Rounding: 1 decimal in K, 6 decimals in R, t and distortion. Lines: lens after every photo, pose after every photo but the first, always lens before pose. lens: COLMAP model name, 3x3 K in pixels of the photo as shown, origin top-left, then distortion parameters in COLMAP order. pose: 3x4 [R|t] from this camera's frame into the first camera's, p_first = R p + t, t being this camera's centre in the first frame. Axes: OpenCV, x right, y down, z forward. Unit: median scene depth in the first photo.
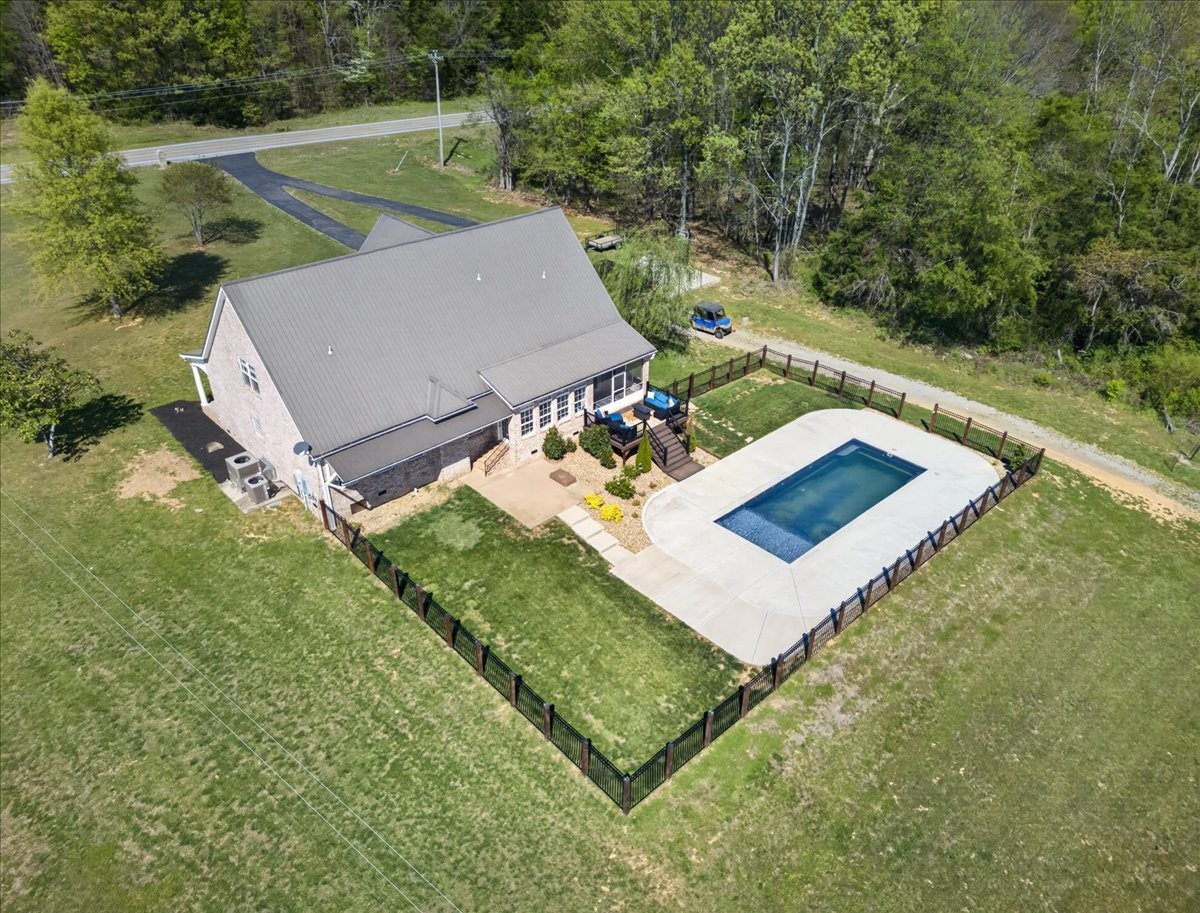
lens RADIAL K [[851.9, 0, 600.0], [0, 851.9, 456.5], [0, 0, 1]] dist [0.005851, 0.002782]
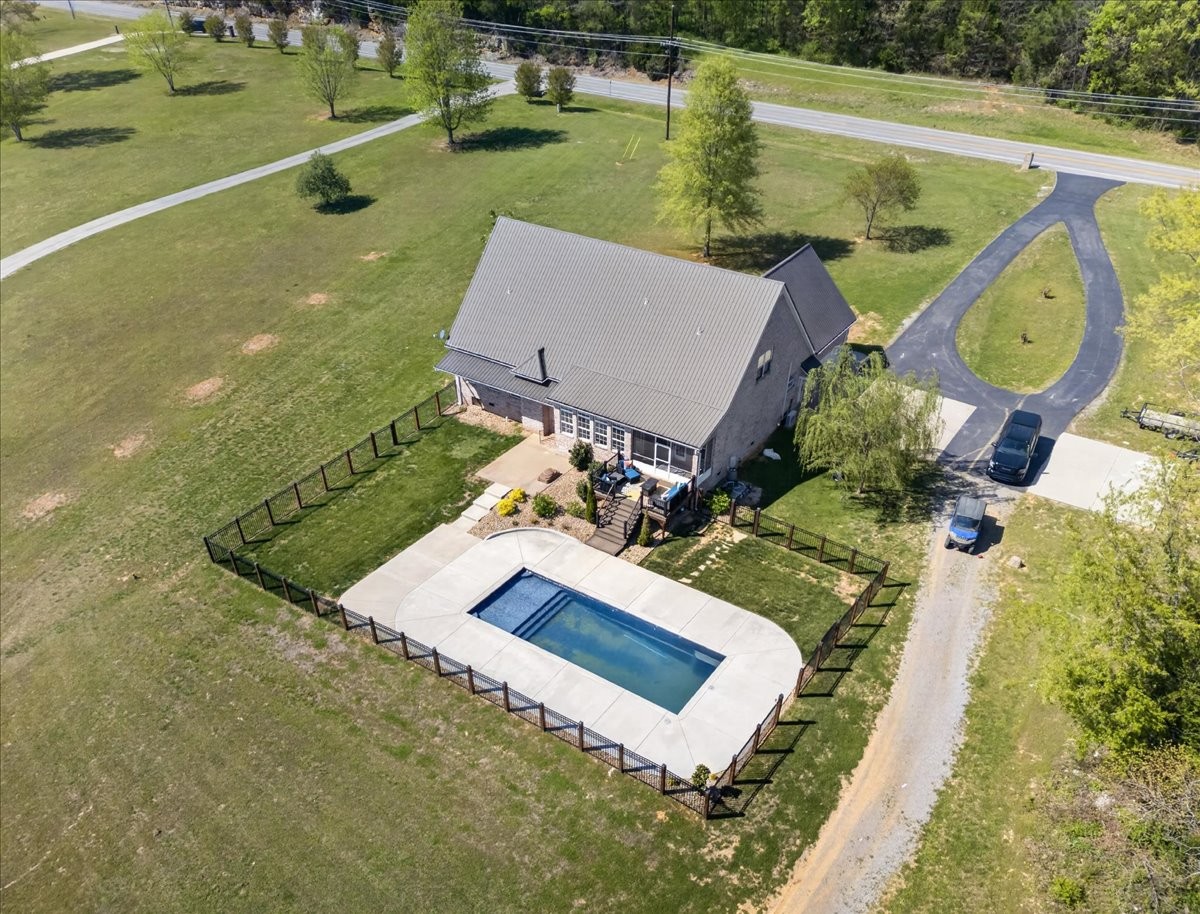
lens RADIAL K [[1049.7, 0, 600.0], [0, 1049.7, 457.0], [0, 0, 1]] dist [0.008630, 0.000779]
pose [[0.230023, 0.498322, -0.835921, 1.101327], [-0.512700, 0.792139, 0.331141, -0.481382], [0.827181, 0.352407, 0.437700, 0.419413]]
